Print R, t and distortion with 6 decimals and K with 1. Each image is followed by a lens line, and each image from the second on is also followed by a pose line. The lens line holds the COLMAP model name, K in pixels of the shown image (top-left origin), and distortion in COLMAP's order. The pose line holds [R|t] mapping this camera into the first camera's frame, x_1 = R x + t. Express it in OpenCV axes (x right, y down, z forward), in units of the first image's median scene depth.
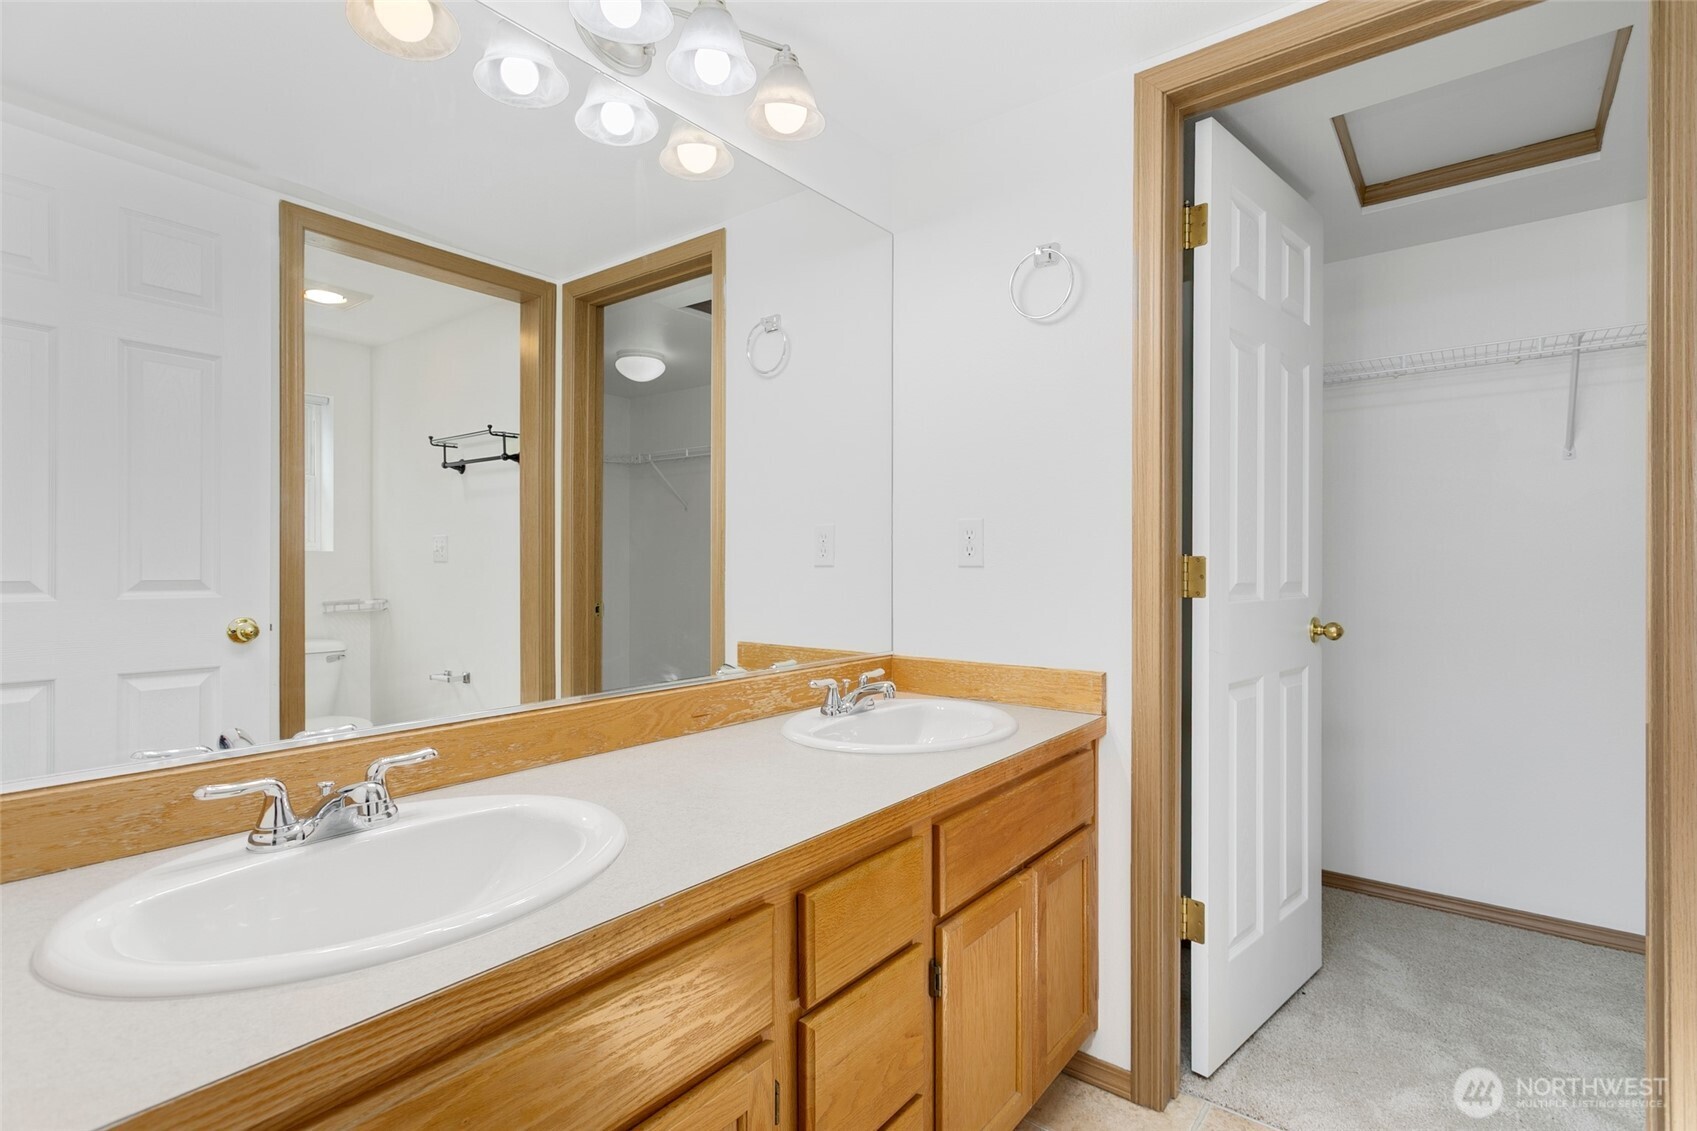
lens RADIAL K [[795.8, 0, 852.8], [0, 795.8, 563.3], [0, 0, 1]] dist [0.003876, 0.000359]
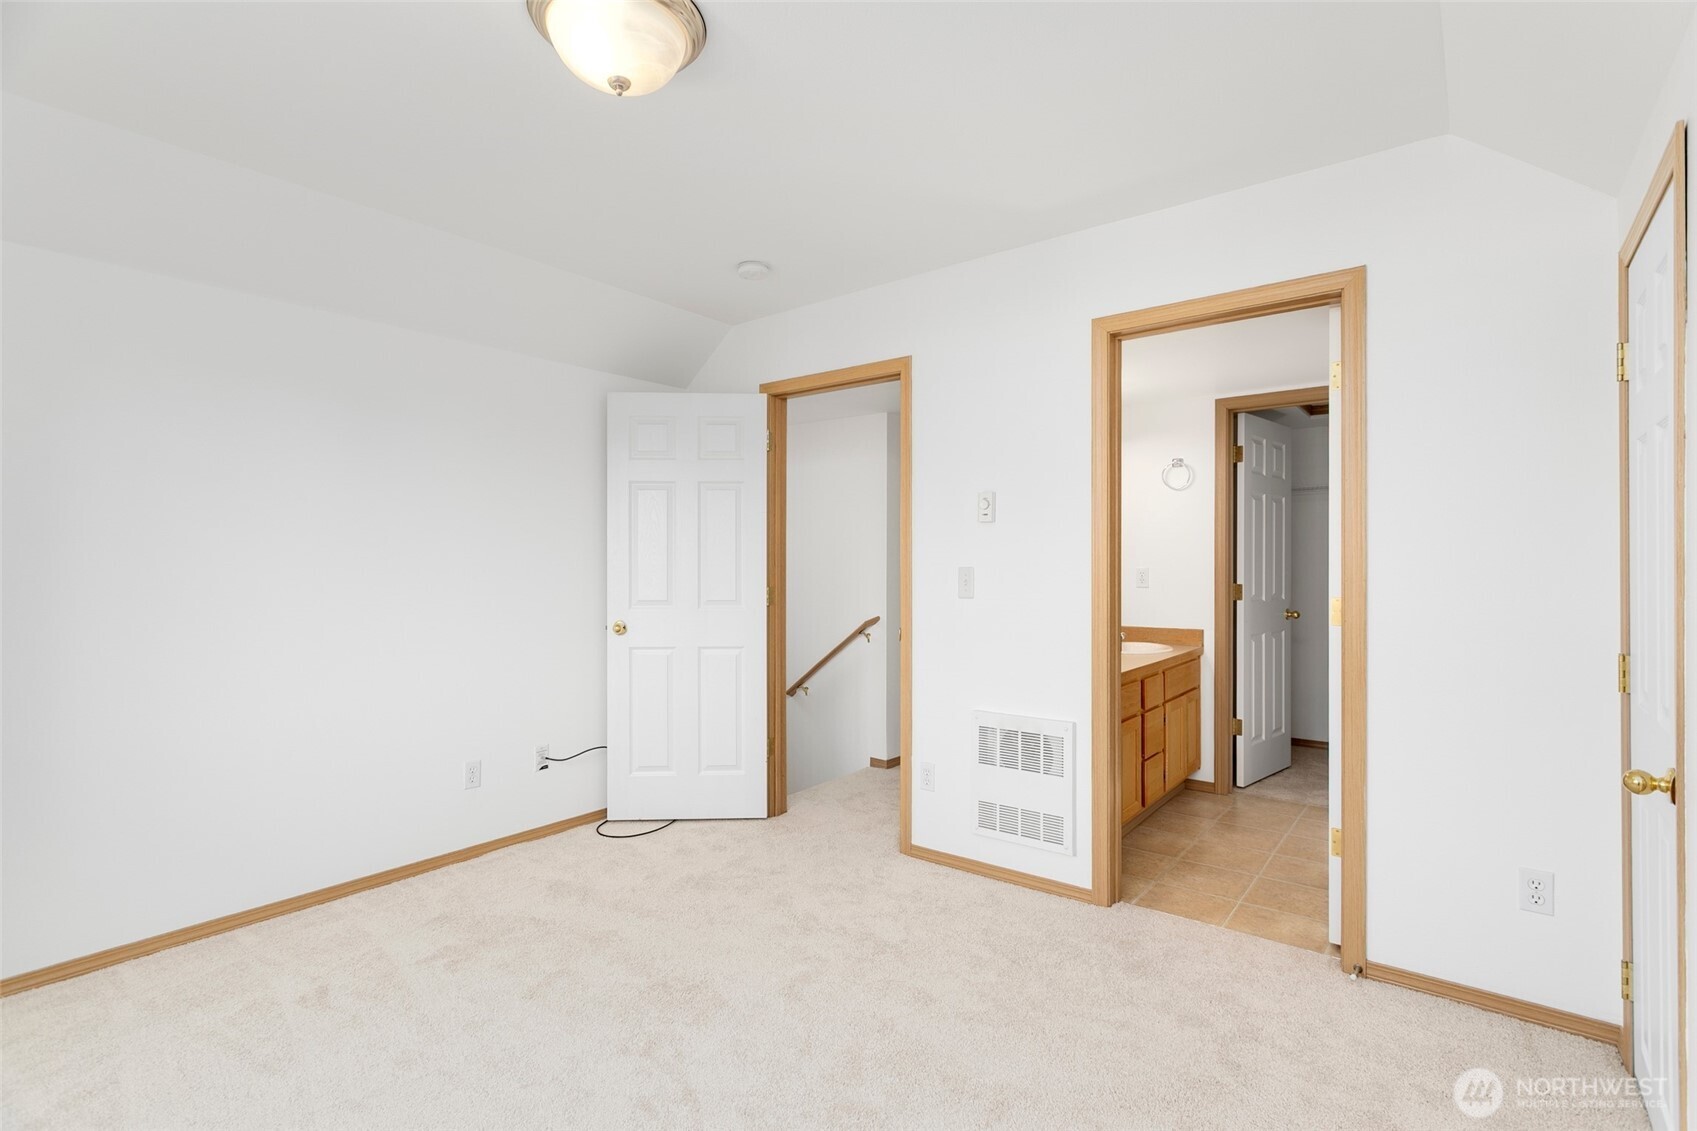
lens RADIAL K [[795.8, 0, 841.5], [0, 795.8, 553.1], [0, 0, 1]] dist [0.003876, 0.000359]
pose [[0.999987, 0.000499, -0.005026, -0.822761], [-0.000510, 0.999997, -0.002286, -0.100555], [0.005025, 0.002288, 0.999985, -1.549636]]
